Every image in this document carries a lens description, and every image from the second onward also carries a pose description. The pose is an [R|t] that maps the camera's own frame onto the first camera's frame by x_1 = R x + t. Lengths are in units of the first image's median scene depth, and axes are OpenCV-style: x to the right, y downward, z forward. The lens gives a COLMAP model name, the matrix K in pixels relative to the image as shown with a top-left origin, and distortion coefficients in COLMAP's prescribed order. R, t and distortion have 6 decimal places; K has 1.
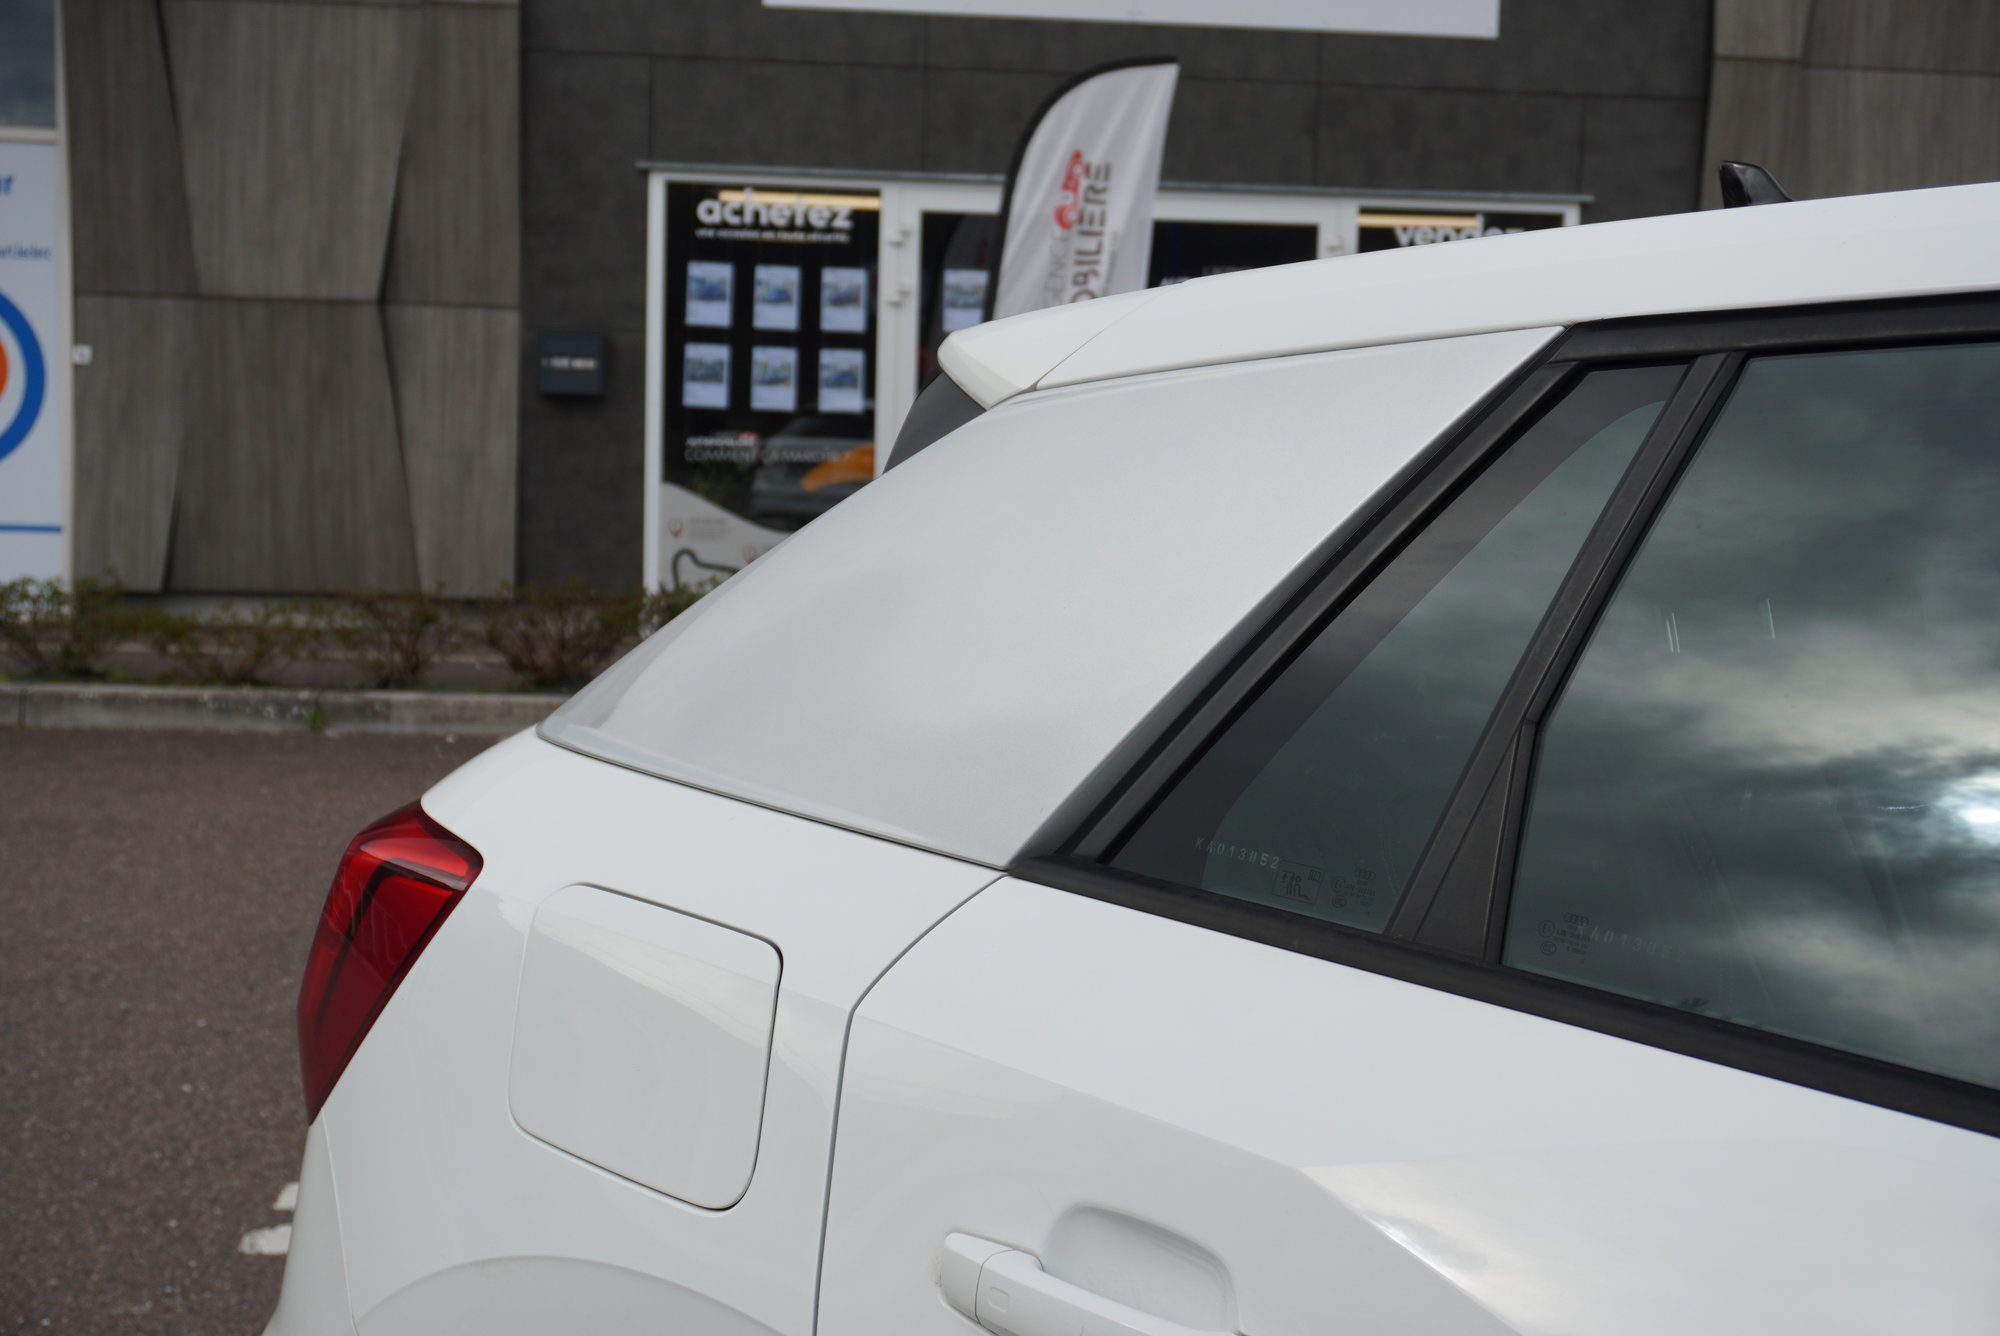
lens RADIAL K [[2444.3, 0, 997.8], [0, 2444.3, 682.5], [0, 0, 1]] dist [0.028277, 0.000000]
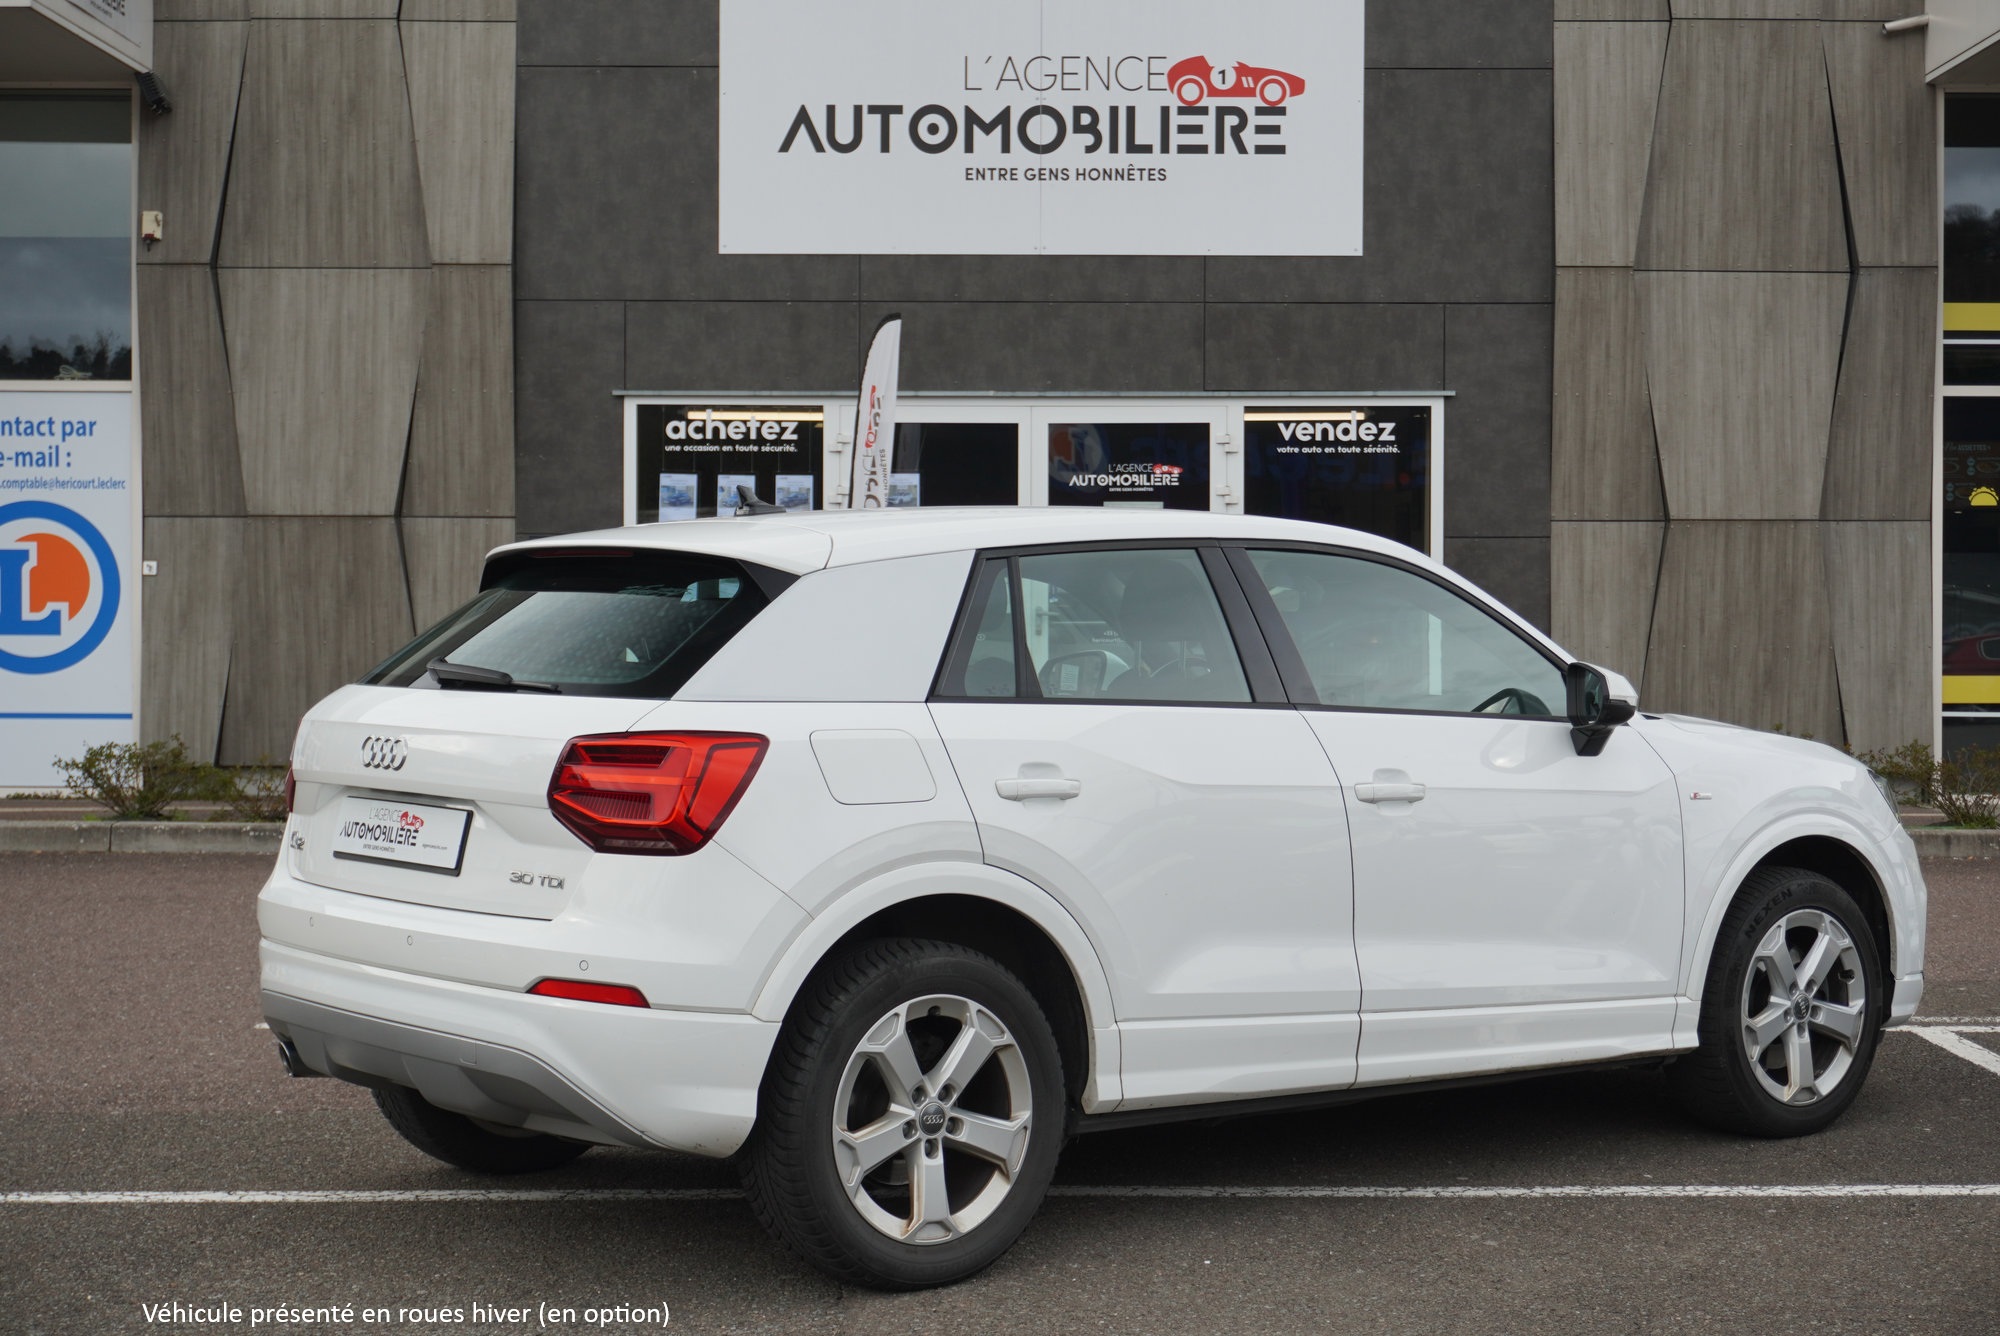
lens RADIAL K [[3099.8, 0, 990.9], [0, 3099.8, 684.5], [0, 0, 1]] dist [0.015557, 0.000000]
pose [[0.996312, -0.024424, -0.082257, 0.149205], [0.017465, 0.996289, -0.084286, 0.054444], [0.084011, 0.082539, 0.993041, -0.437166]]
